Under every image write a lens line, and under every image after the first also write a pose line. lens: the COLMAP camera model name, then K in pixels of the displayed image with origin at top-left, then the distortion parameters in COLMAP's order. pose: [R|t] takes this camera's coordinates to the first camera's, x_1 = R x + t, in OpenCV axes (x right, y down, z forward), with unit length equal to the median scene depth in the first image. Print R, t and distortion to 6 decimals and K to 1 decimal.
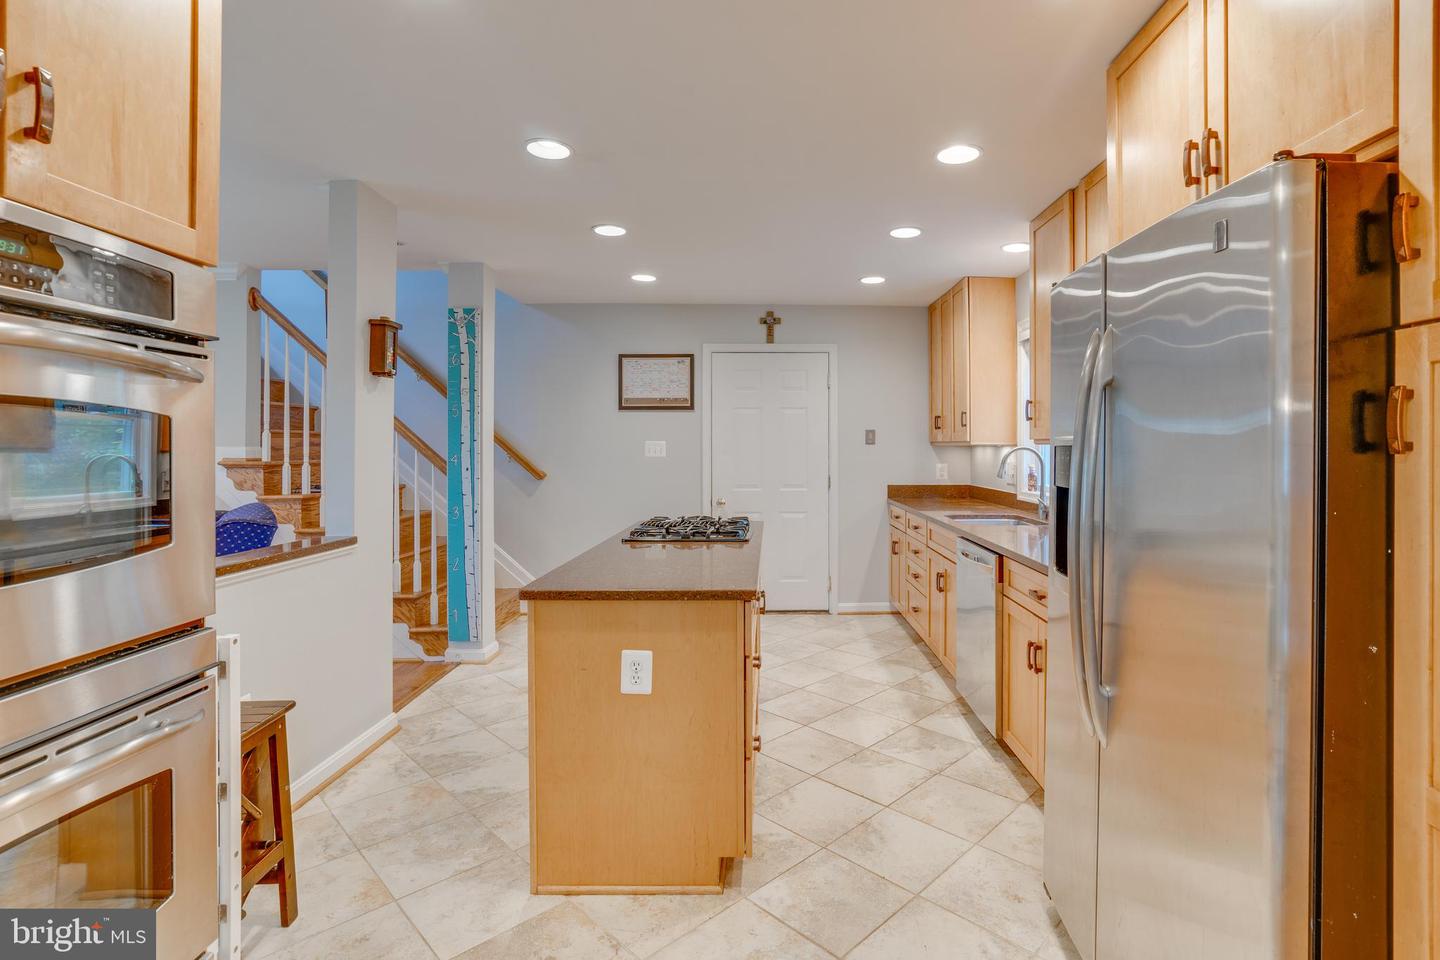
lens RADIAL K [[686.2, 0, 774.3], [0, 686.2, 441.4], [0, 0, 1]] dist [-0.034527, 0.009418]
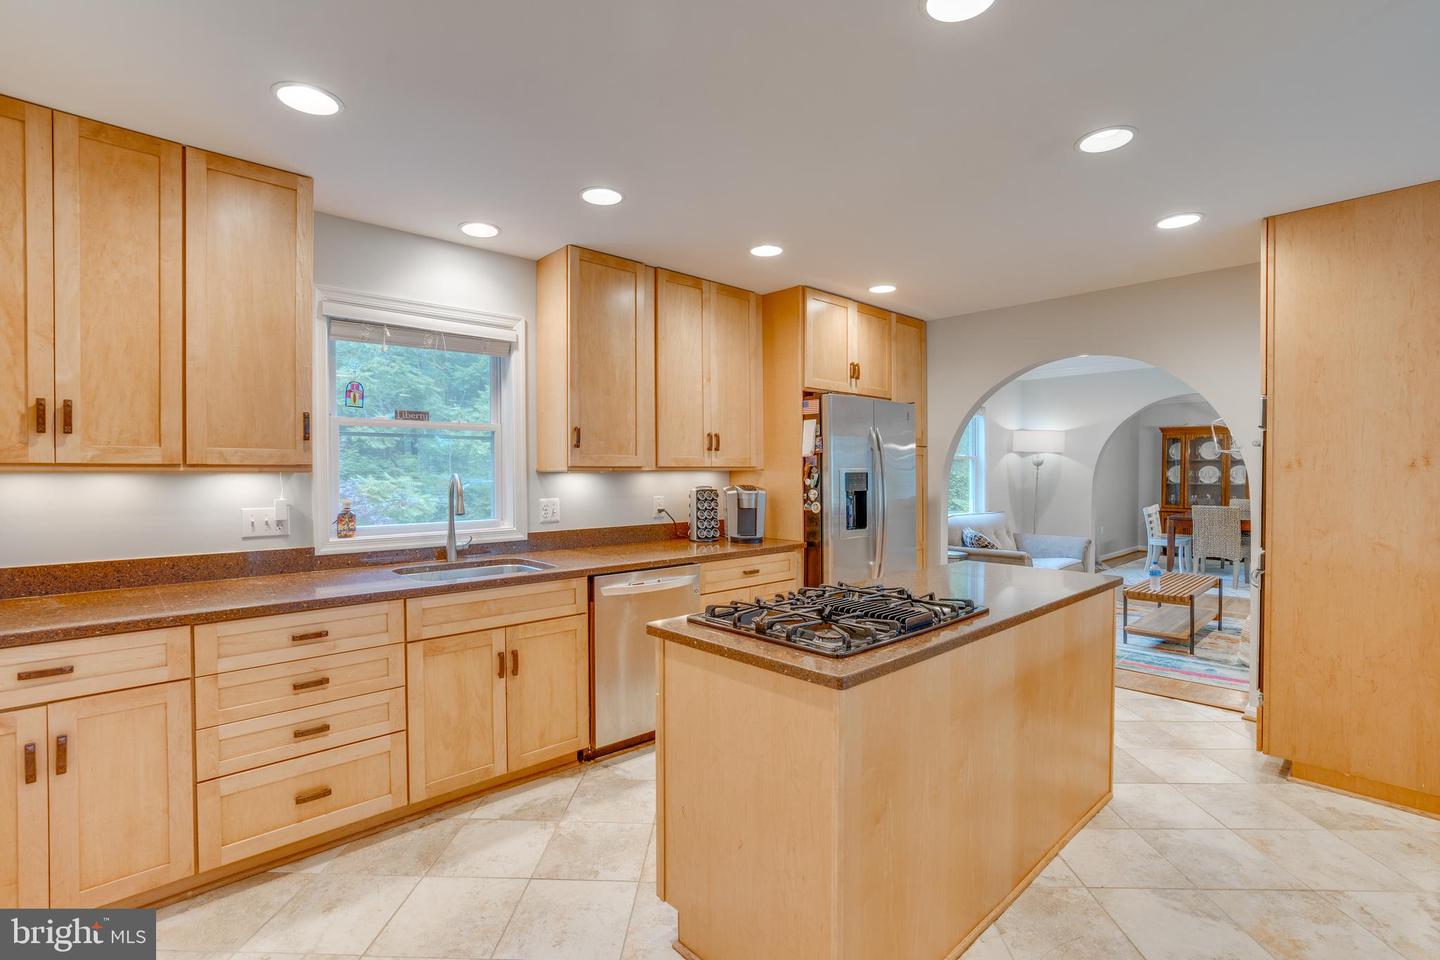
lens RADIAL K [[666.5, 0, 726.5], [0, 666.5, 483.4], [0, 0, 1]] dist [-0.040275, 0.016037]
pose [[-0.679904, -0.011150, 0.733216, -0.451290], [-0.004057, 0.999926, 0.011444, 0.010195], [-0.733290, 0.004807, -0.679899, 1.403676]]
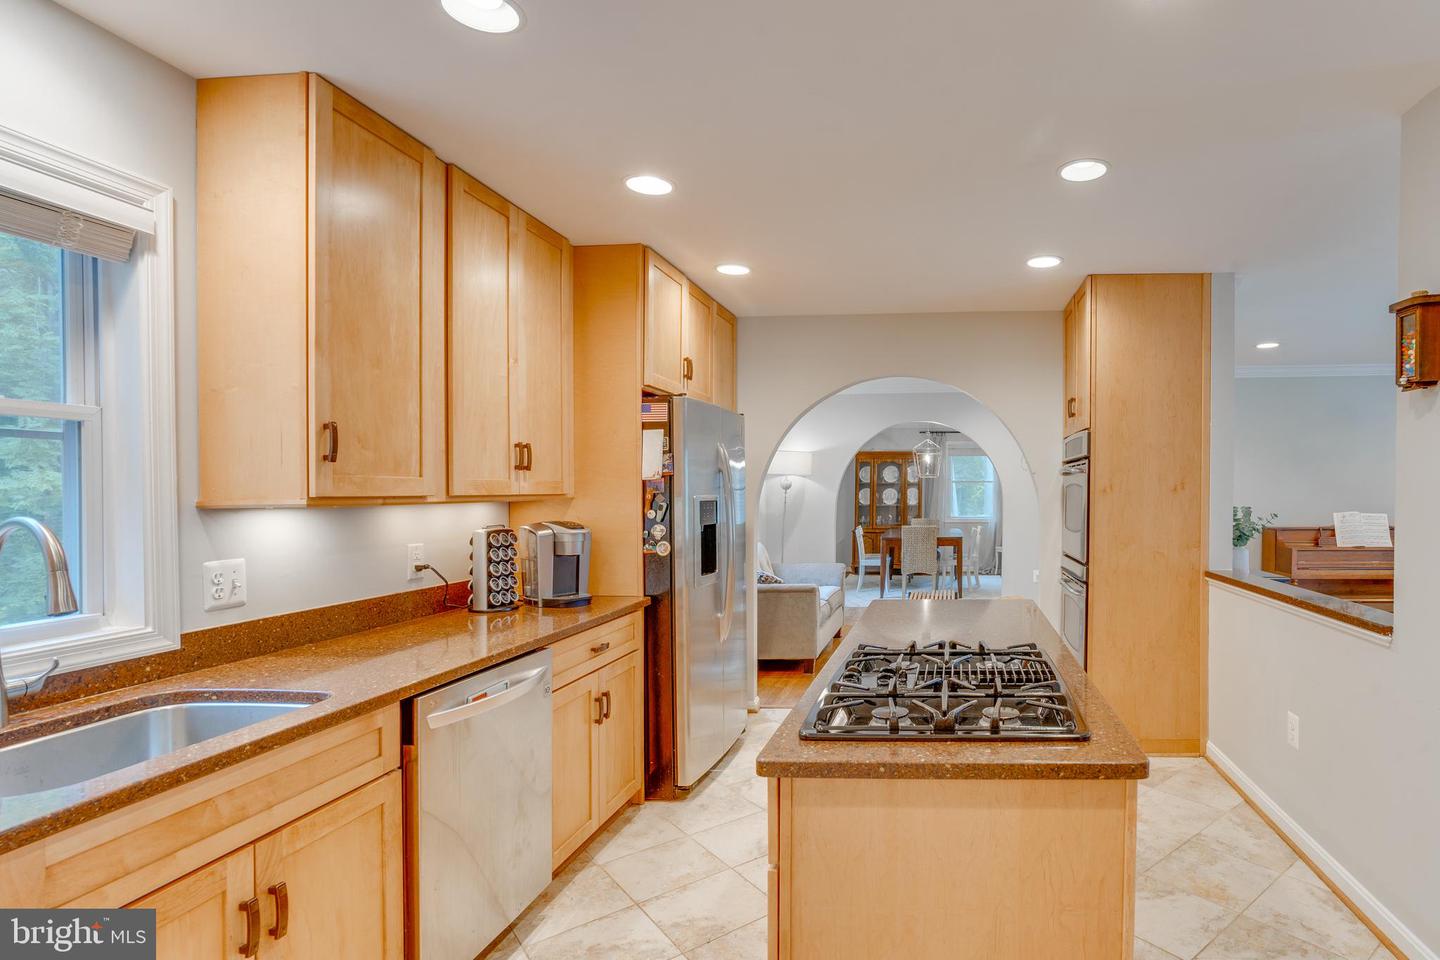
lens RADIAL K [[750.2, 0, 879.5], [0, 750.2, 503.9], [0, 0, 1]] dist [-0.026397, 0.005684]
pose [[-0.997431, 0.008645, 0.071112, -0.081003], [0.009284, 0.999919, 0.008665, 0.002203], [-0.071031, 0.009303, -0.997431, 1.443145]]
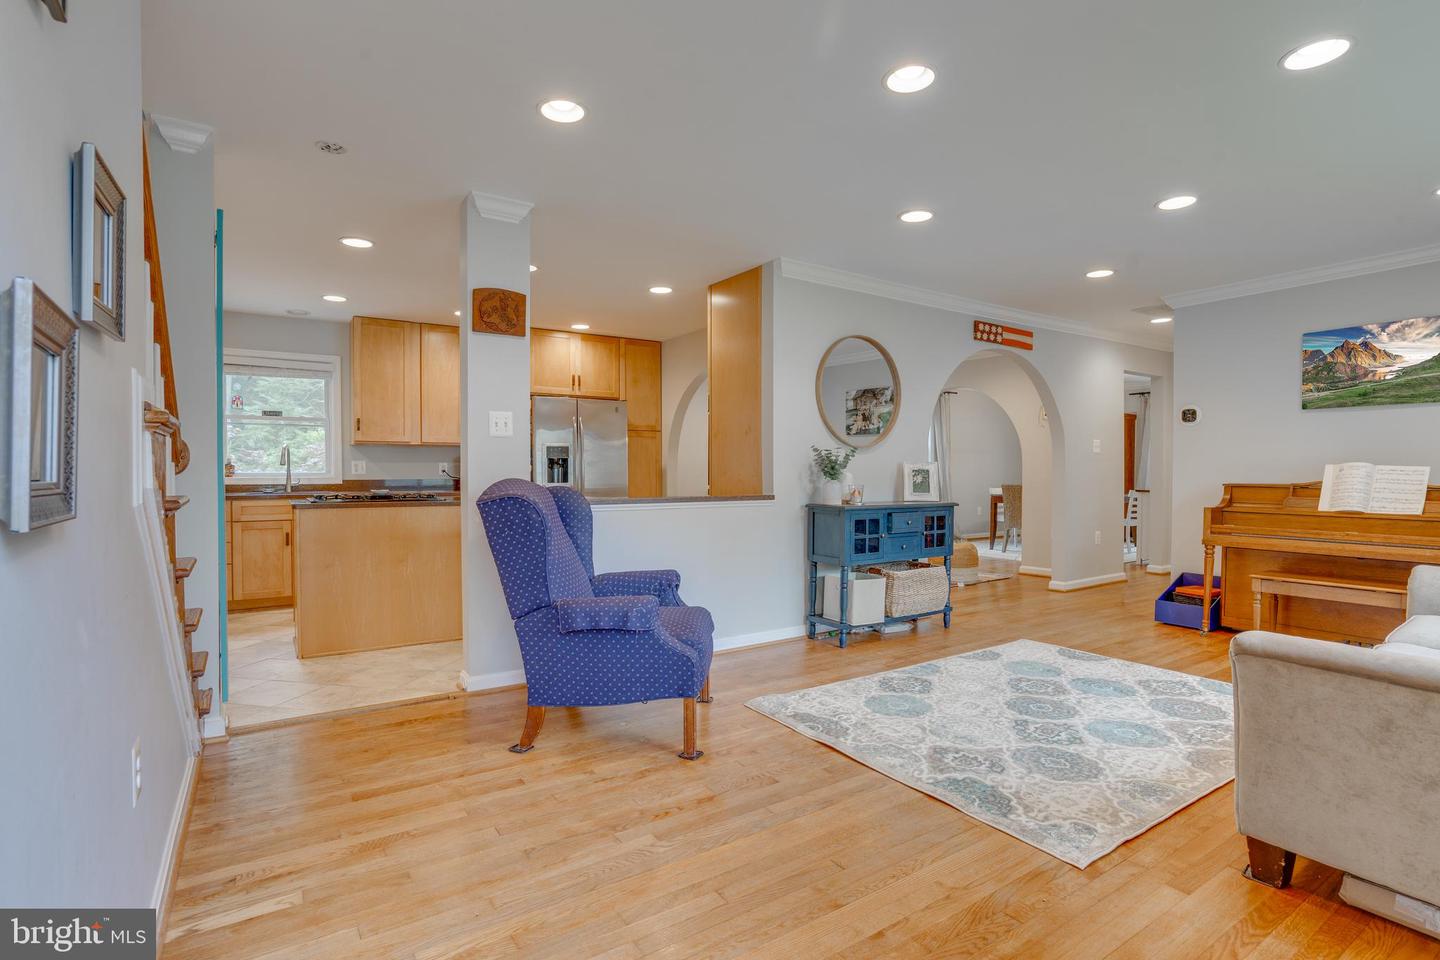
lens RADIAL K [[666.5, 0, 724.0], [0, 666.5, 490.8], [0, 0, 1]] dist [-0.040275, 0.016037]
pose [[-0.557880, -0.023954, 0.829576, -1.457997], [-0.005389, 0.999667, 0.025241, 0.072907], [-0.829904, 0.009611, -0.557823, 1.095441]]
